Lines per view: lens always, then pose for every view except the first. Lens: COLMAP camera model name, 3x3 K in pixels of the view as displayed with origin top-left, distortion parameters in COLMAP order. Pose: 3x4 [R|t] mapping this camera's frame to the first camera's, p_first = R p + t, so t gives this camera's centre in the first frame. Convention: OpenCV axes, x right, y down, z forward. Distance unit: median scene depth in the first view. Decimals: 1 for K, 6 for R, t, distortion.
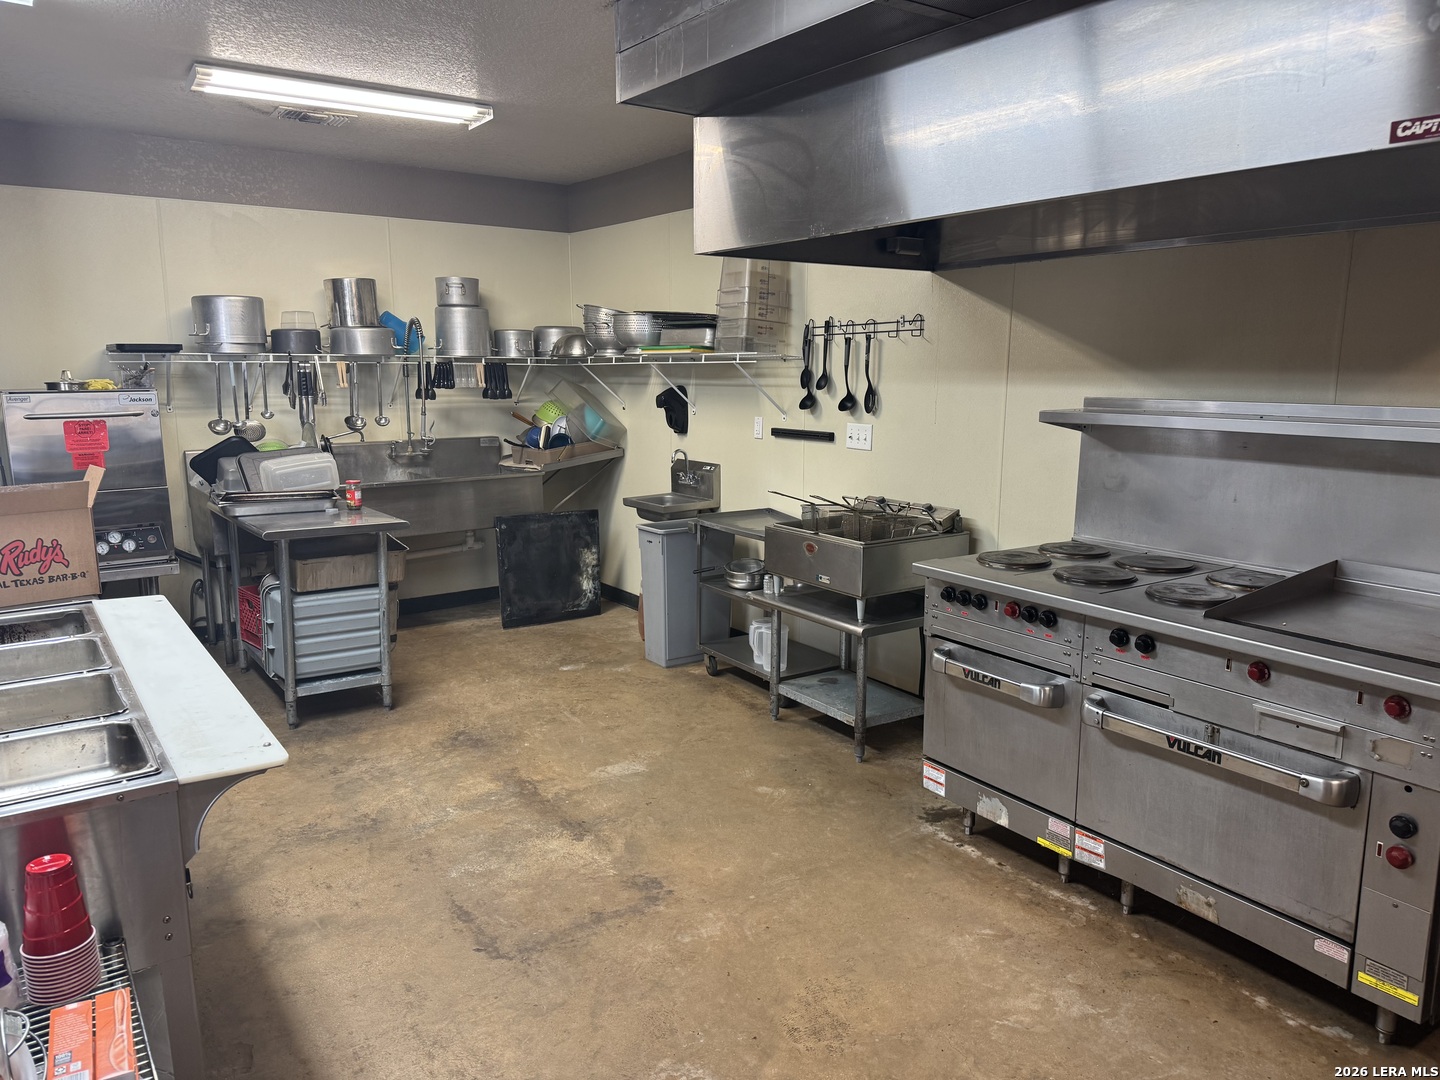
lens RADIAL K [[1013.0, 0, 717.5], [0, 1013.0, 542.8], [0, 0, 1]] dist [0.005745, -0.004247]
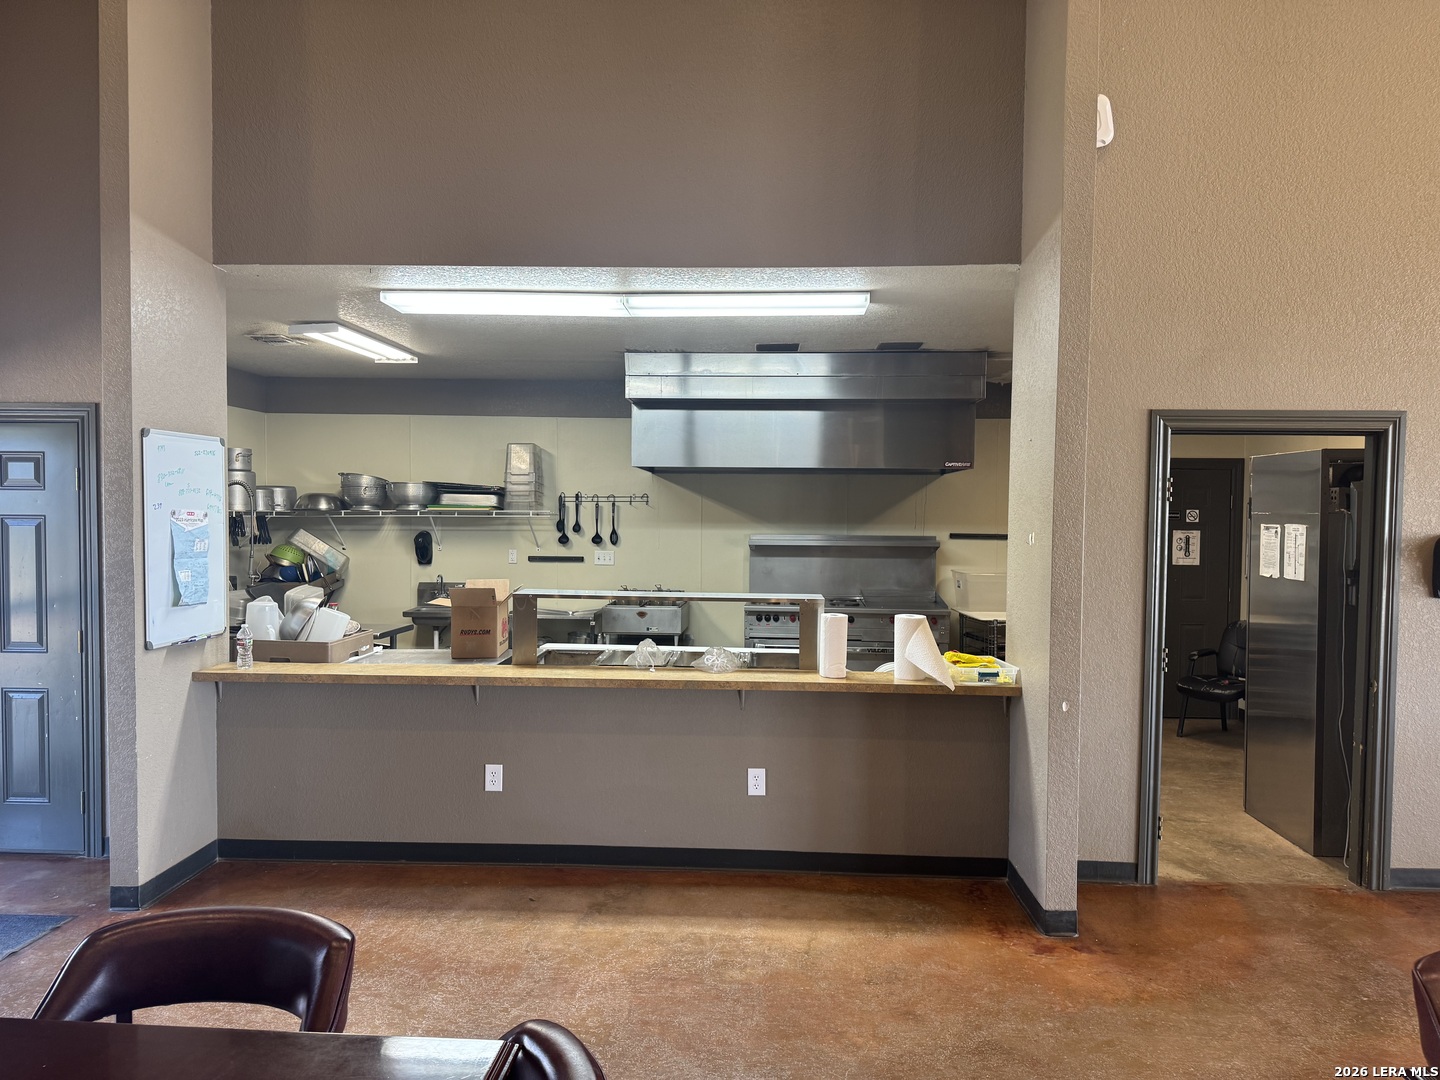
lens RADIAL K [[1013.0, 0, 725.5], [0, 1013.0, 540.4], [0, 0, 1]] dist [0.005745, -0.004247]
pose [[0.611347, -0.022683, 0.791038, -1.103193], [0.127386, 0.989374, -0.070079, 0.016288], [-0.781043, 0.143610, 0.607740, -0.249948]]
